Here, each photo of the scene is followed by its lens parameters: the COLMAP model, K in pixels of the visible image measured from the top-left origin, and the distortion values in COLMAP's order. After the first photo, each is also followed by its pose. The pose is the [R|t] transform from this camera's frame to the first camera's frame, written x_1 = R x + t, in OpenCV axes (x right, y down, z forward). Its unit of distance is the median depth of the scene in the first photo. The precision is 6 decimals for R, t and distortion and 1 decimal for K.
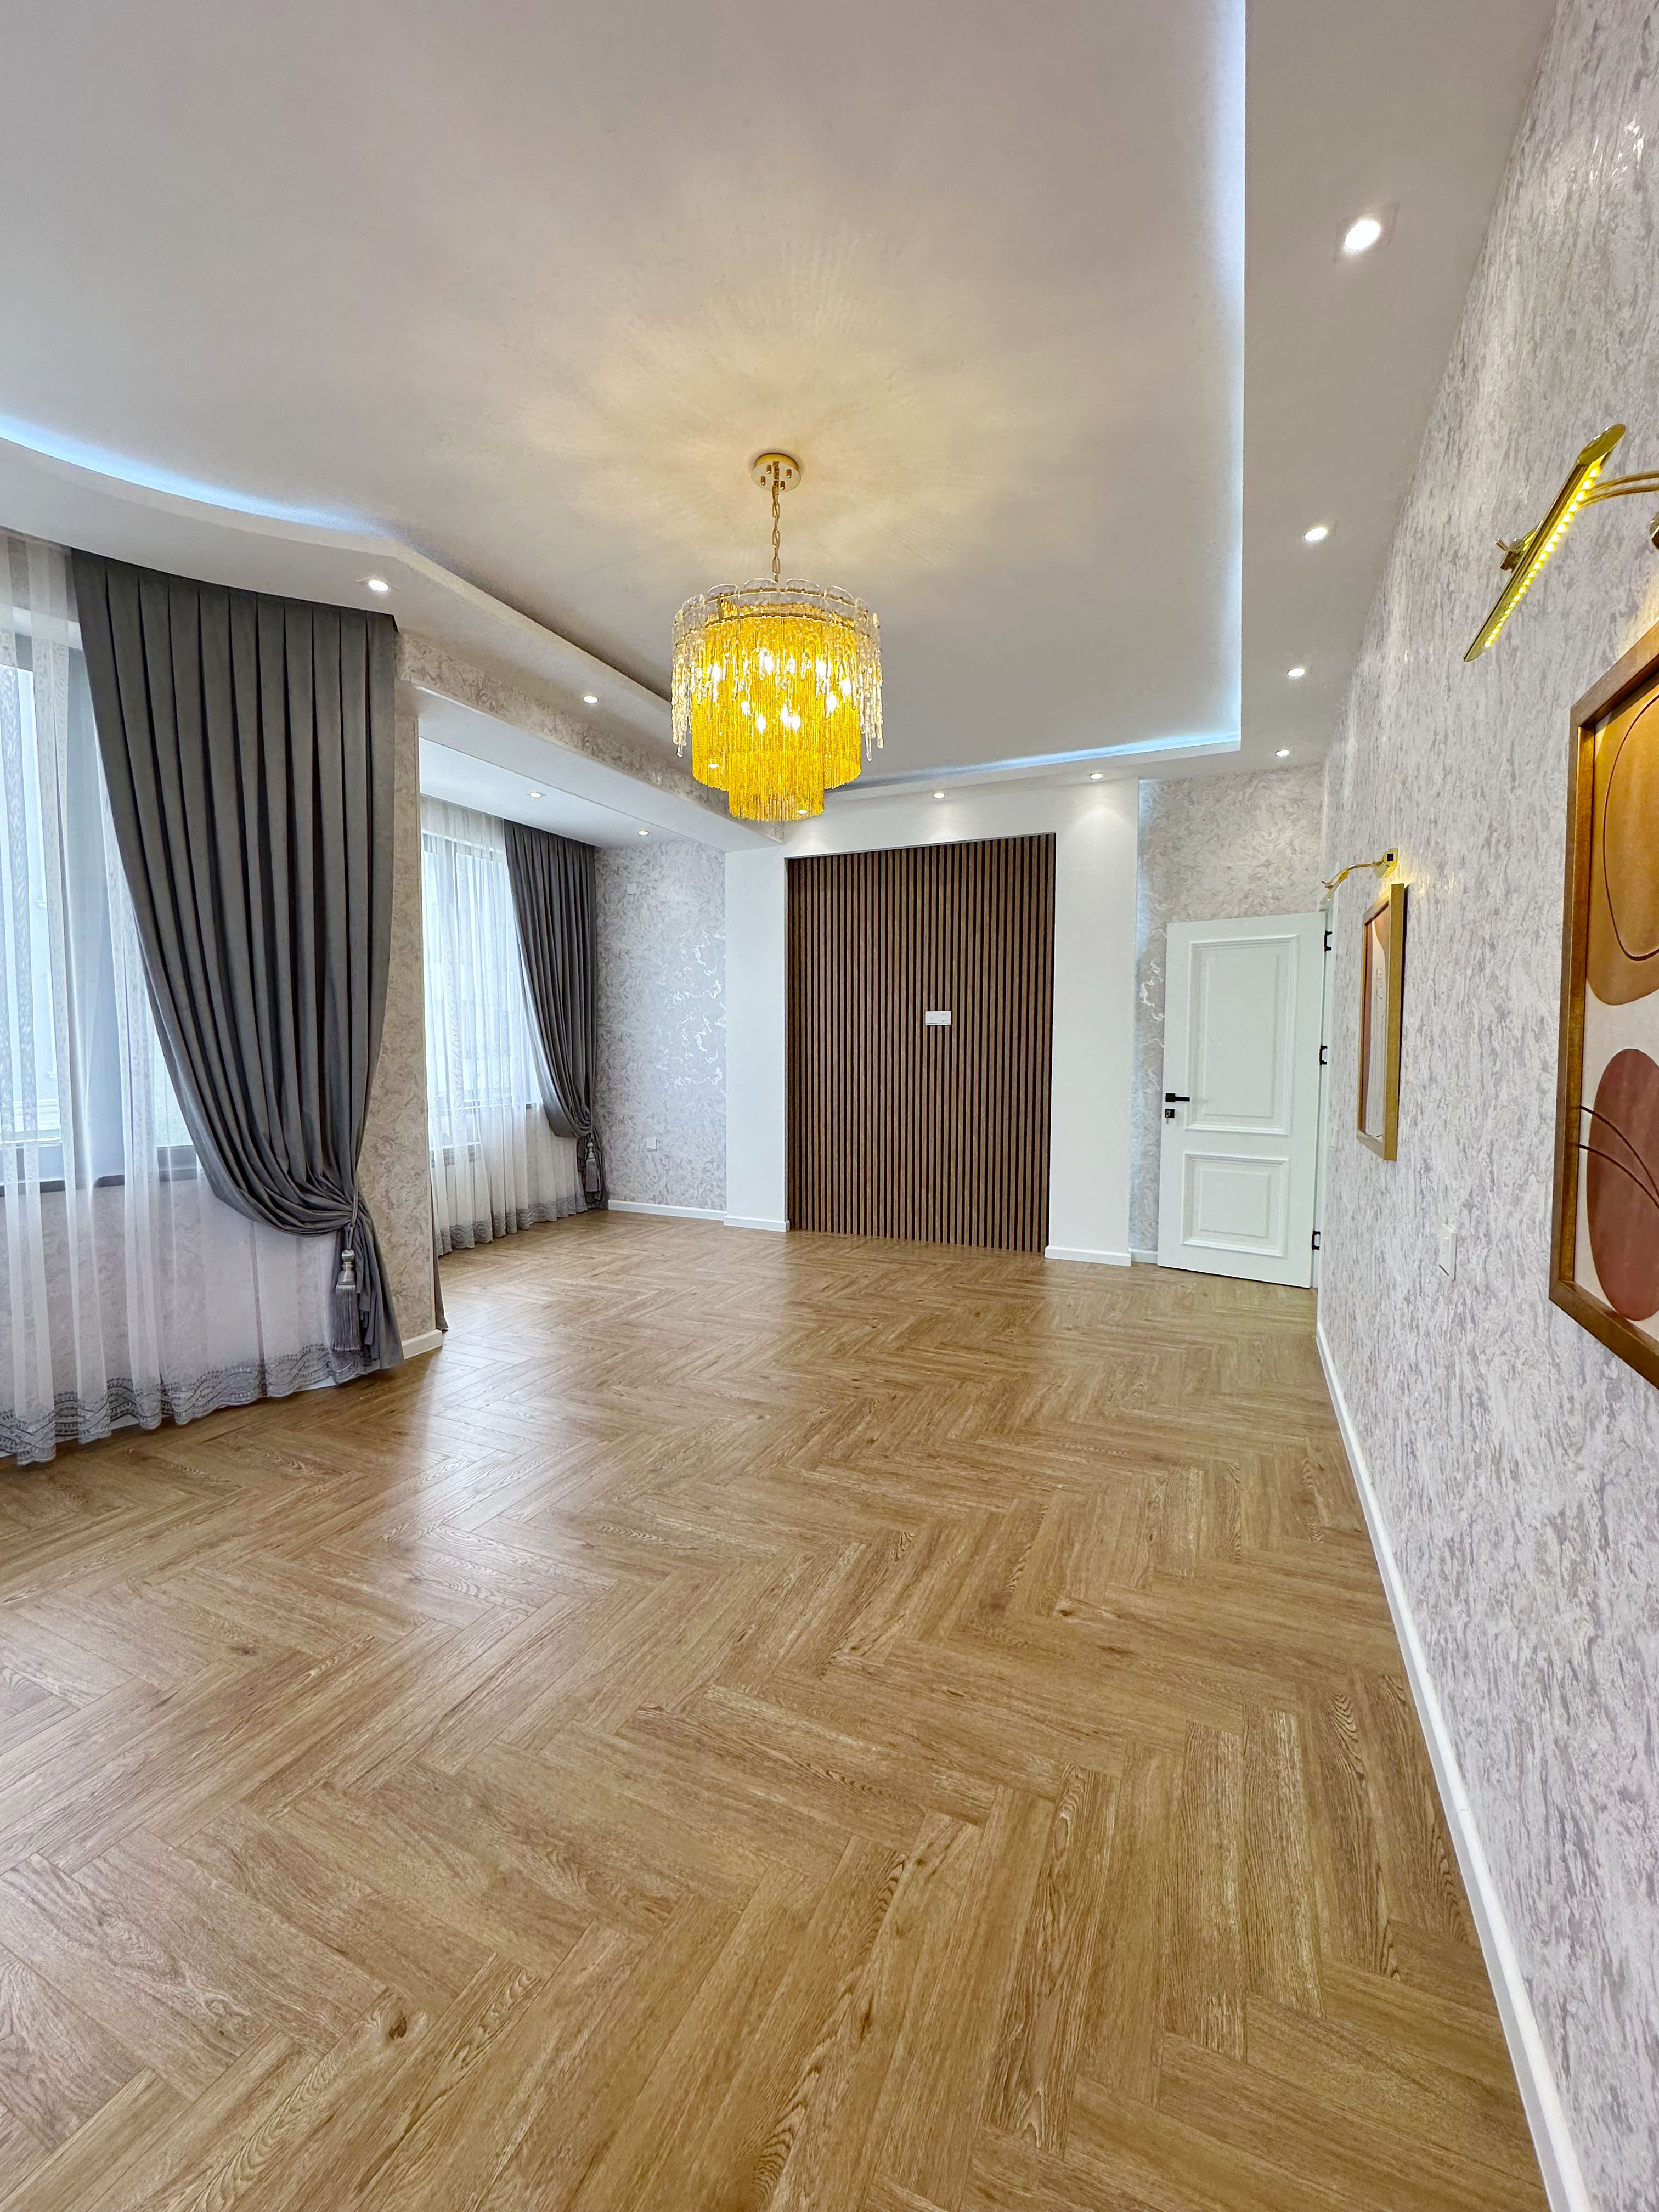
lens RADIAL K [[878.4, 0, 830.1], [0, 878.4, 1105.6], [0, 0, 1]] dist [-0.003827, 0.000900]
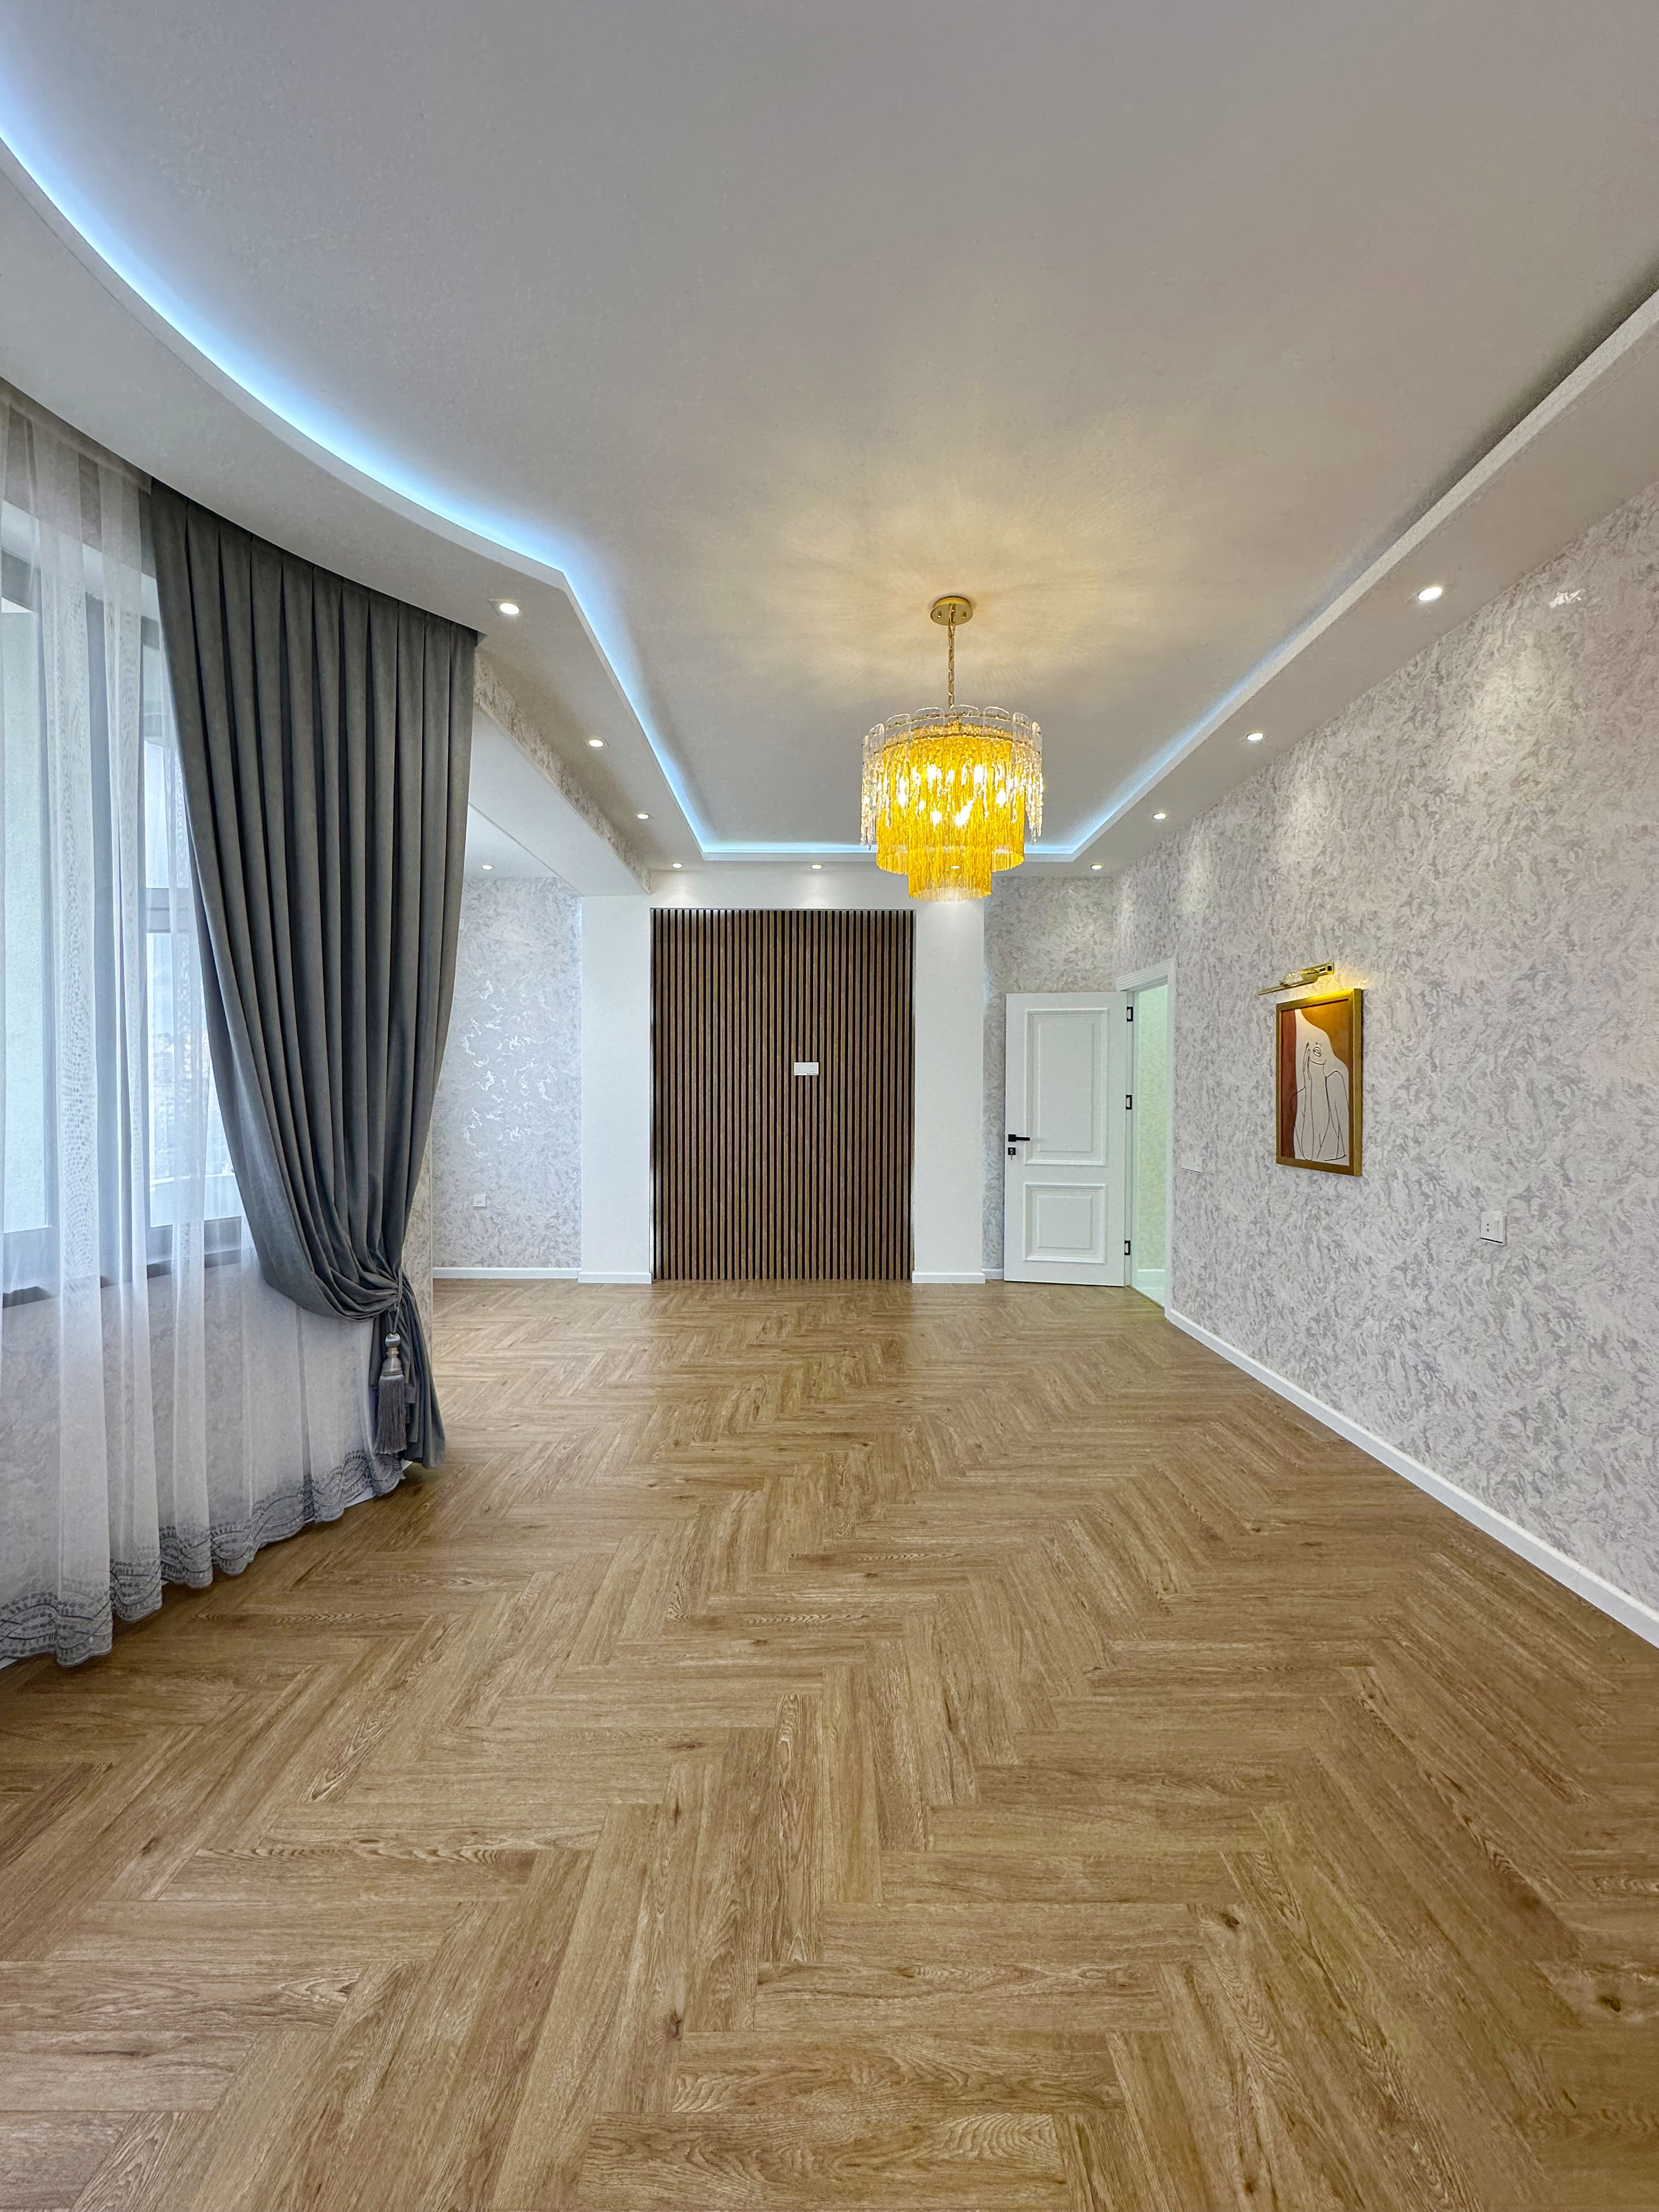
lens RADIAL K [[878.4, 0, 827.2], [0, 878.4, 1105.5], [0, 0, 1]] dist [-0.003827, 0.000900]
pose [[0.906466, -0.005324, 0.422246, -0.440324], [0.027587, 0.998531, -0.046633, -0.006061], [-0.421377, 0.053920, 0.905281, 0.025217]]
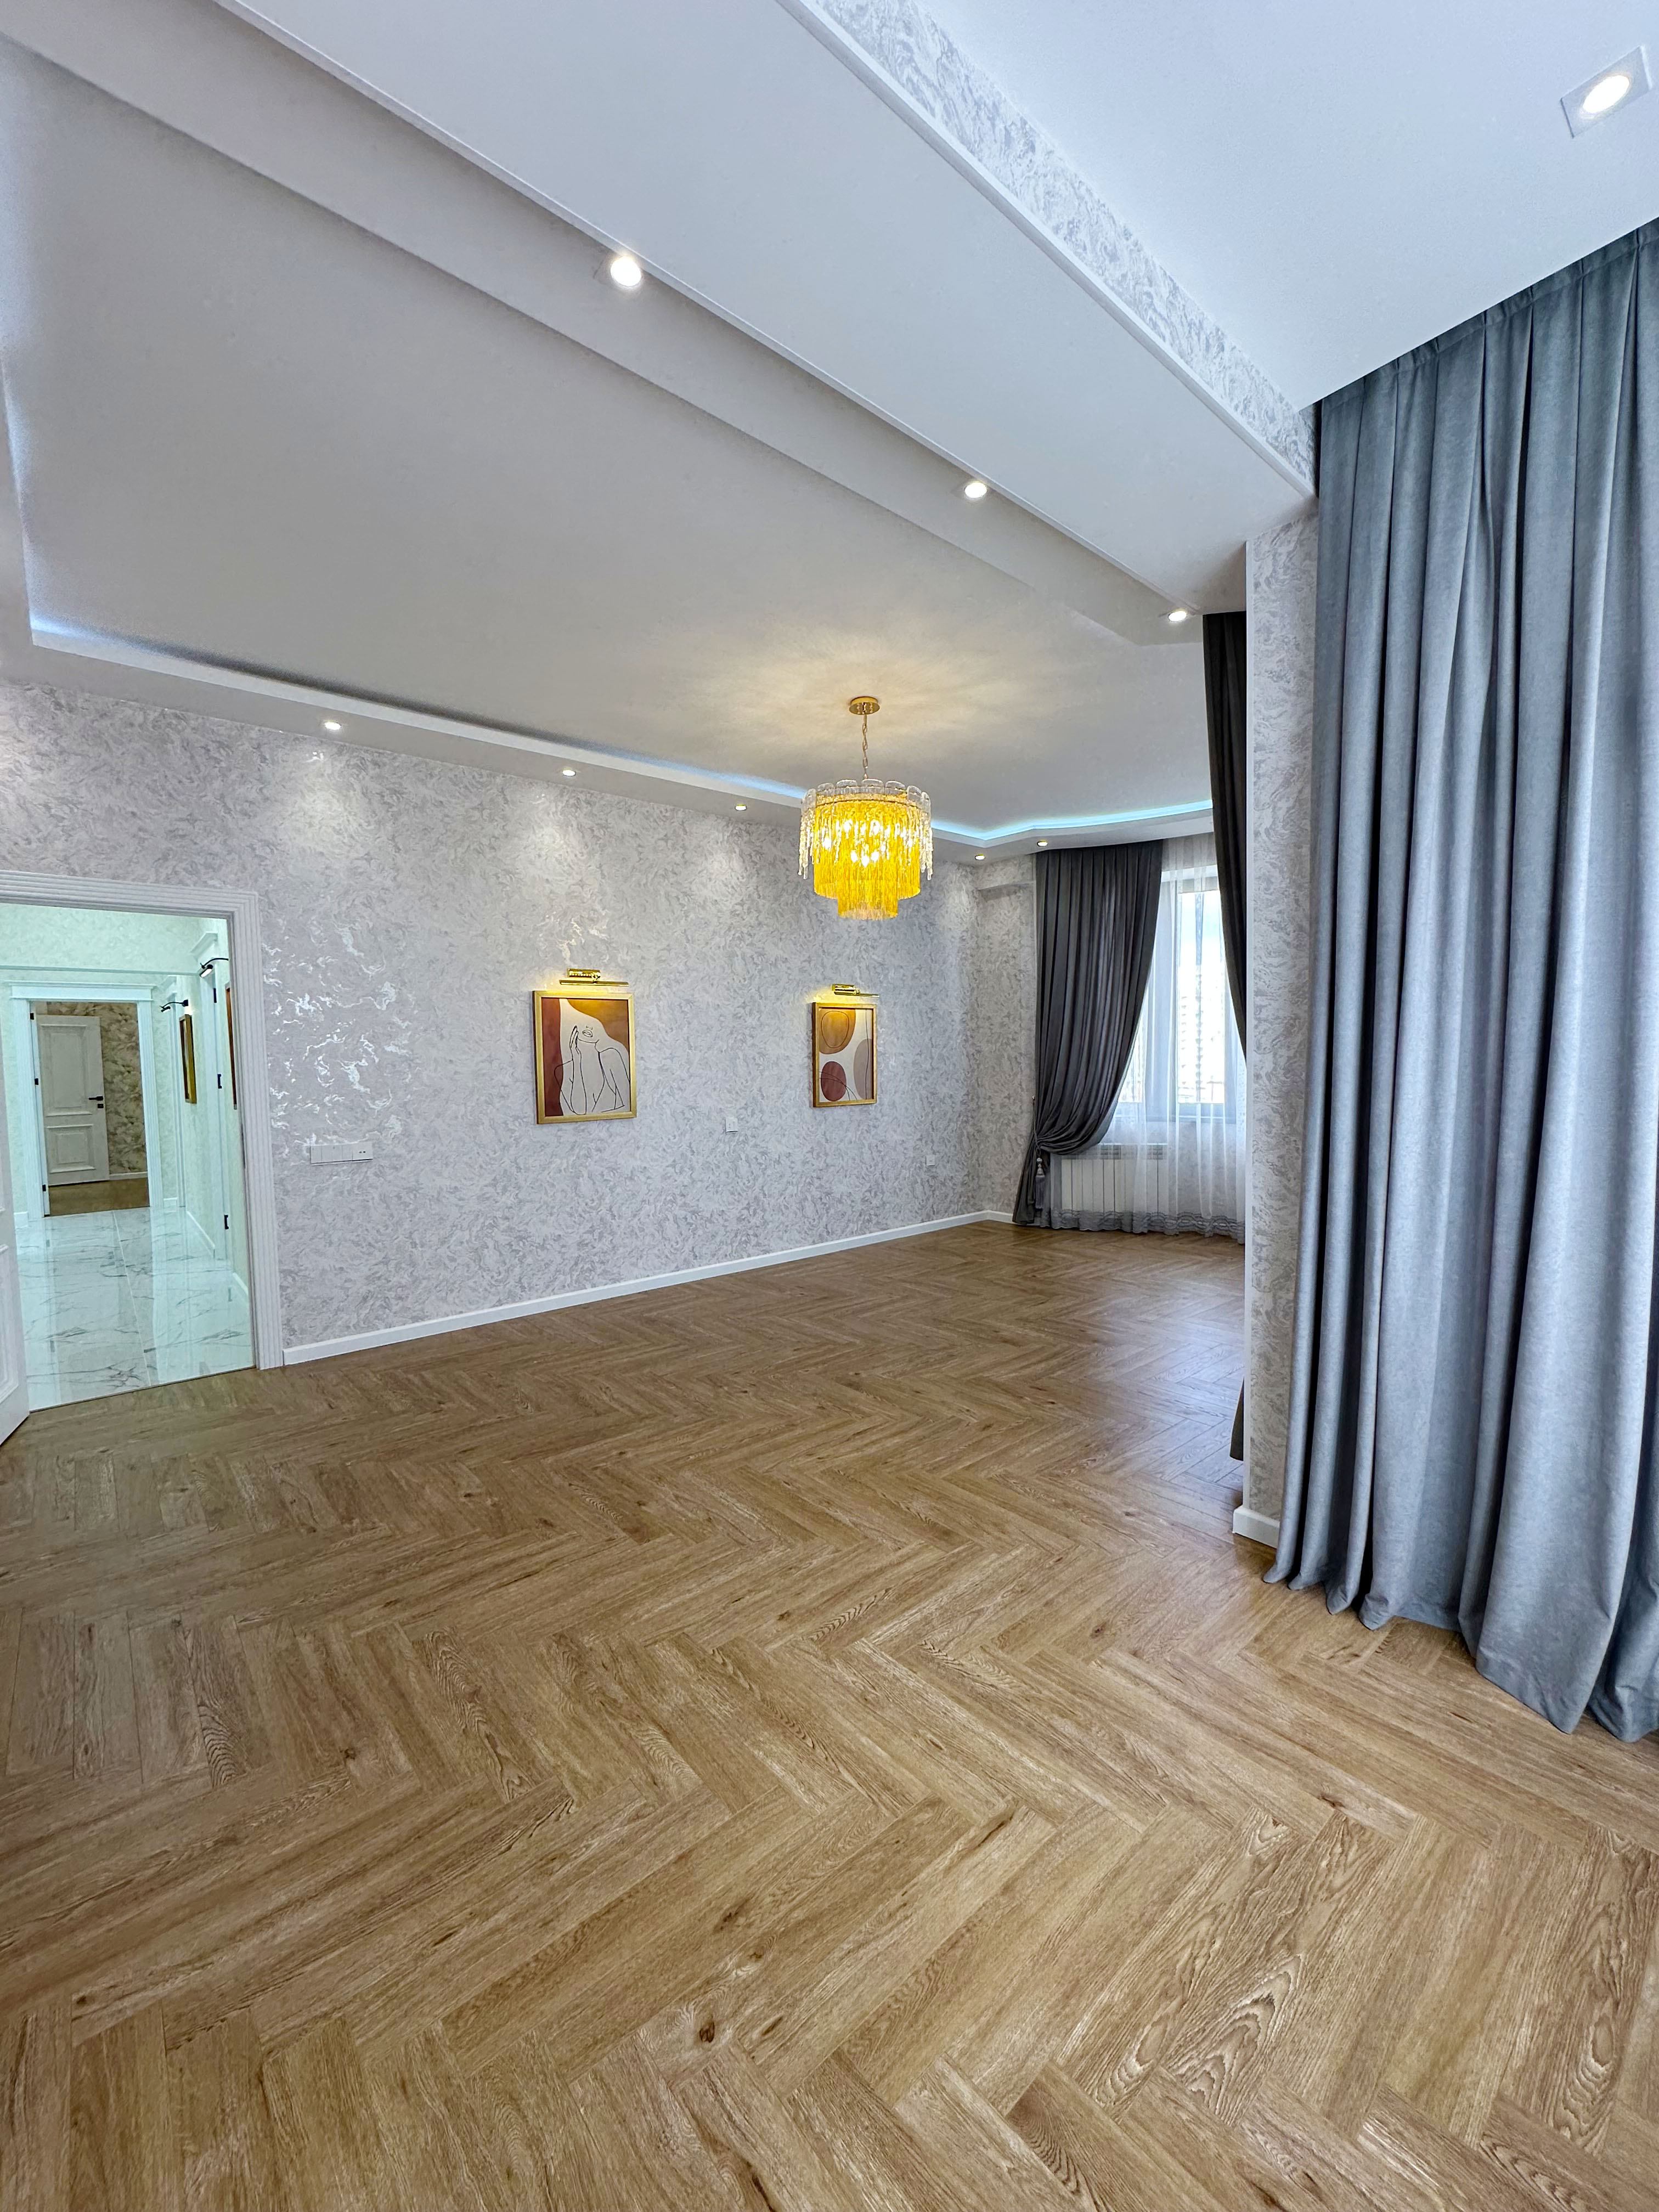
lens RADIAL K [[878.4, 0, 831.0], [0, 878.4, 1103.1], [0, 0, 1]] dist [-0.003827, 0.000900]
pose [[-0.906484, -0.004327, 0.422217, -0.425562], [0.049404, 0.991992, 0.116235, -0.117328], [-0.419339, 0.126224, -0.899012, 1.581490]]
